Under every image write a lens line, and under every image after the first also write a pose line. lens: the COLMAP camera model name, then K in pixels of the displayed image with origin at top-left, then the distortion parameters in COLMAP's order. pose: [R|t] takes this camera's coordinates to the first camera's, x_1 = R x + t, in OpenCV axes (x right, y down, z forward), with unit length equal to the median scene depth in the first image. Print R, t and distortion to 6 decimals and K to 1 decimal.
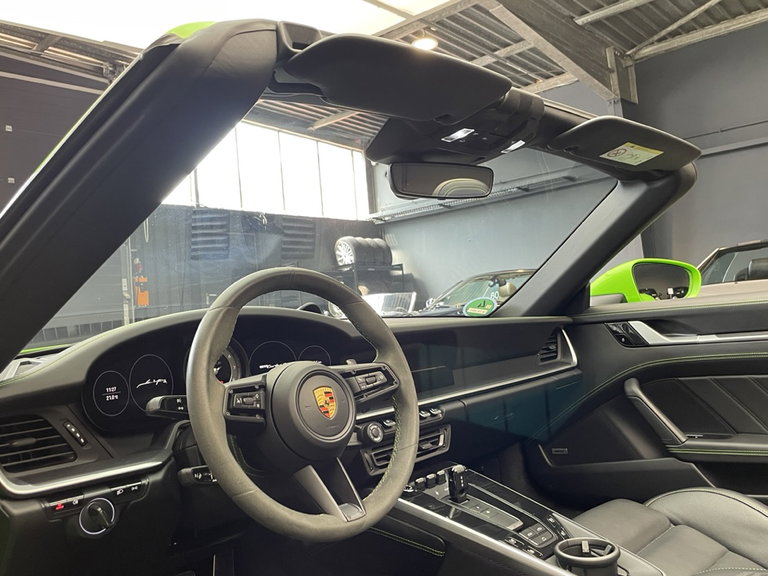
lens RADIAL K [[691.8, 0, 393.7], [0, 691.8, 268.9], [0, 0, 1]] dist [0.097855, -0.154942]
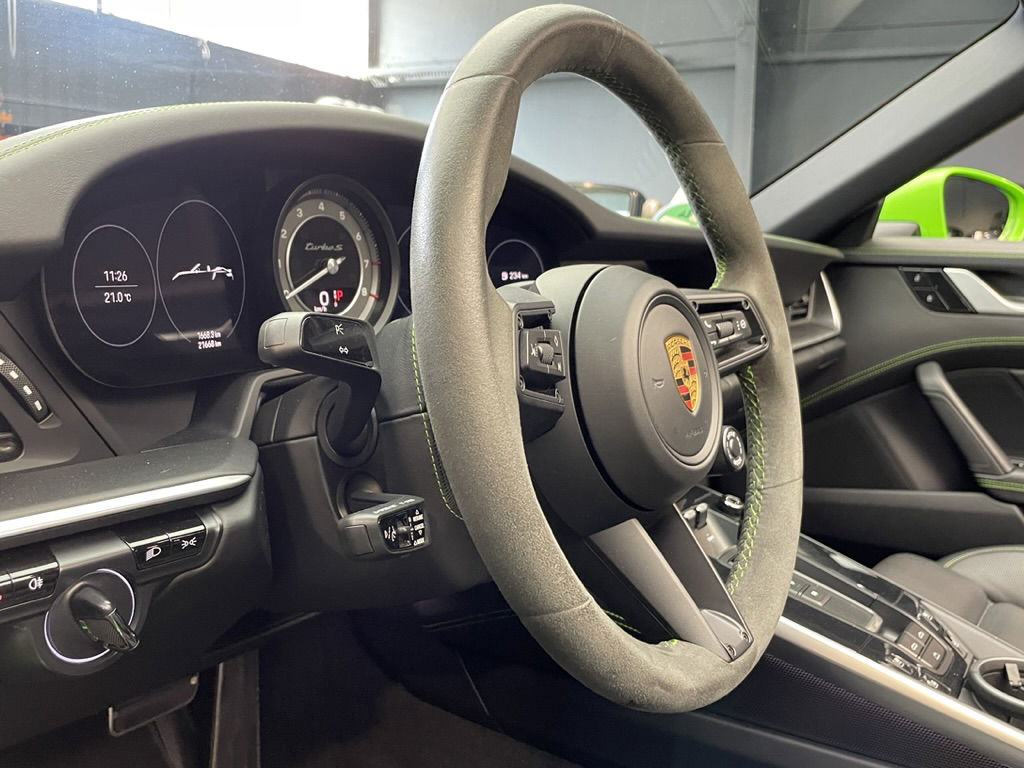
lens RADIAL K [[923.1, 0, 512.0], [0, 923.1, 384.0], [0, 0, 1]] dist [0.077166, -0.121380]
pose [[0.979377, 0.096801, 0.177343, -0.182817], [-0.133319, 0.969162, 0.207246, 0.063873], [-0.151813, -0.226615, 0.962080, 0.316045]]
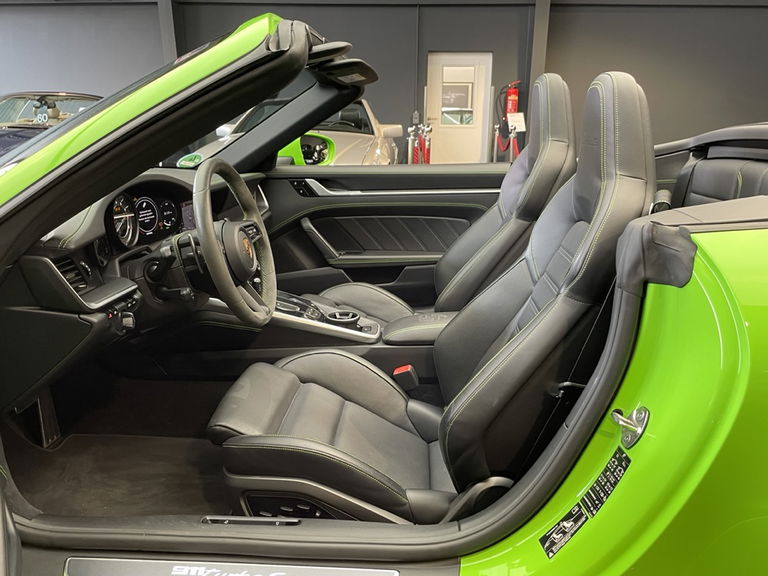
lens RADIAL K [[649.9, 0, 387.6], [0, 649.9, 287.3], [0, 0, 1]] dist [0.098599, -0.141599]
pose [[0.754433, -0.083692, 0.651019, -0.520027], [-0.108777, 0.962181, 0.249750, -0.078673], [-0.647300, -0.259236, 0.716798, -0.178344]]
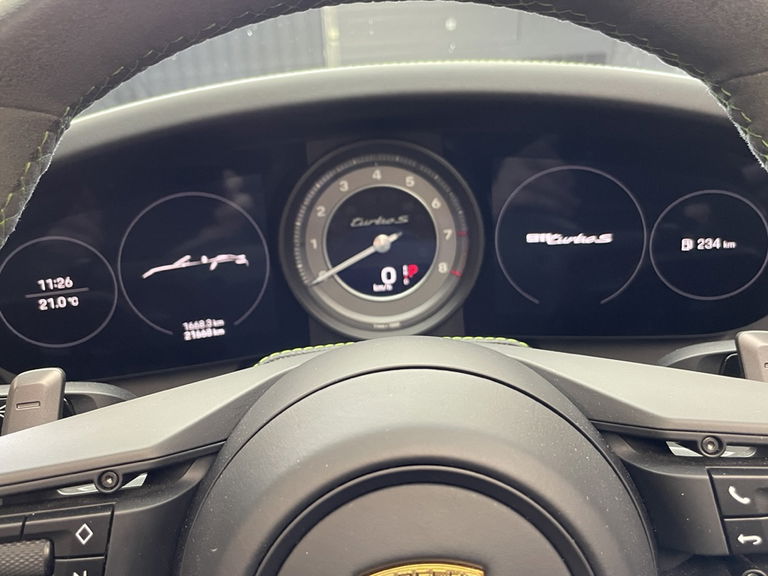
lens RADIAL K [[692.4, 0, 384.0], [0, 692.4, 288.0], [0, 0, 1]] dist [0.077166, -0.121380]
pose [[0.719106, 0.238635, -0.652641, -0.005151], [0.045412, 0.921040, 0.386811, 0.018849], [0.693415, -0.307796, 0.651489, 0.565932]]
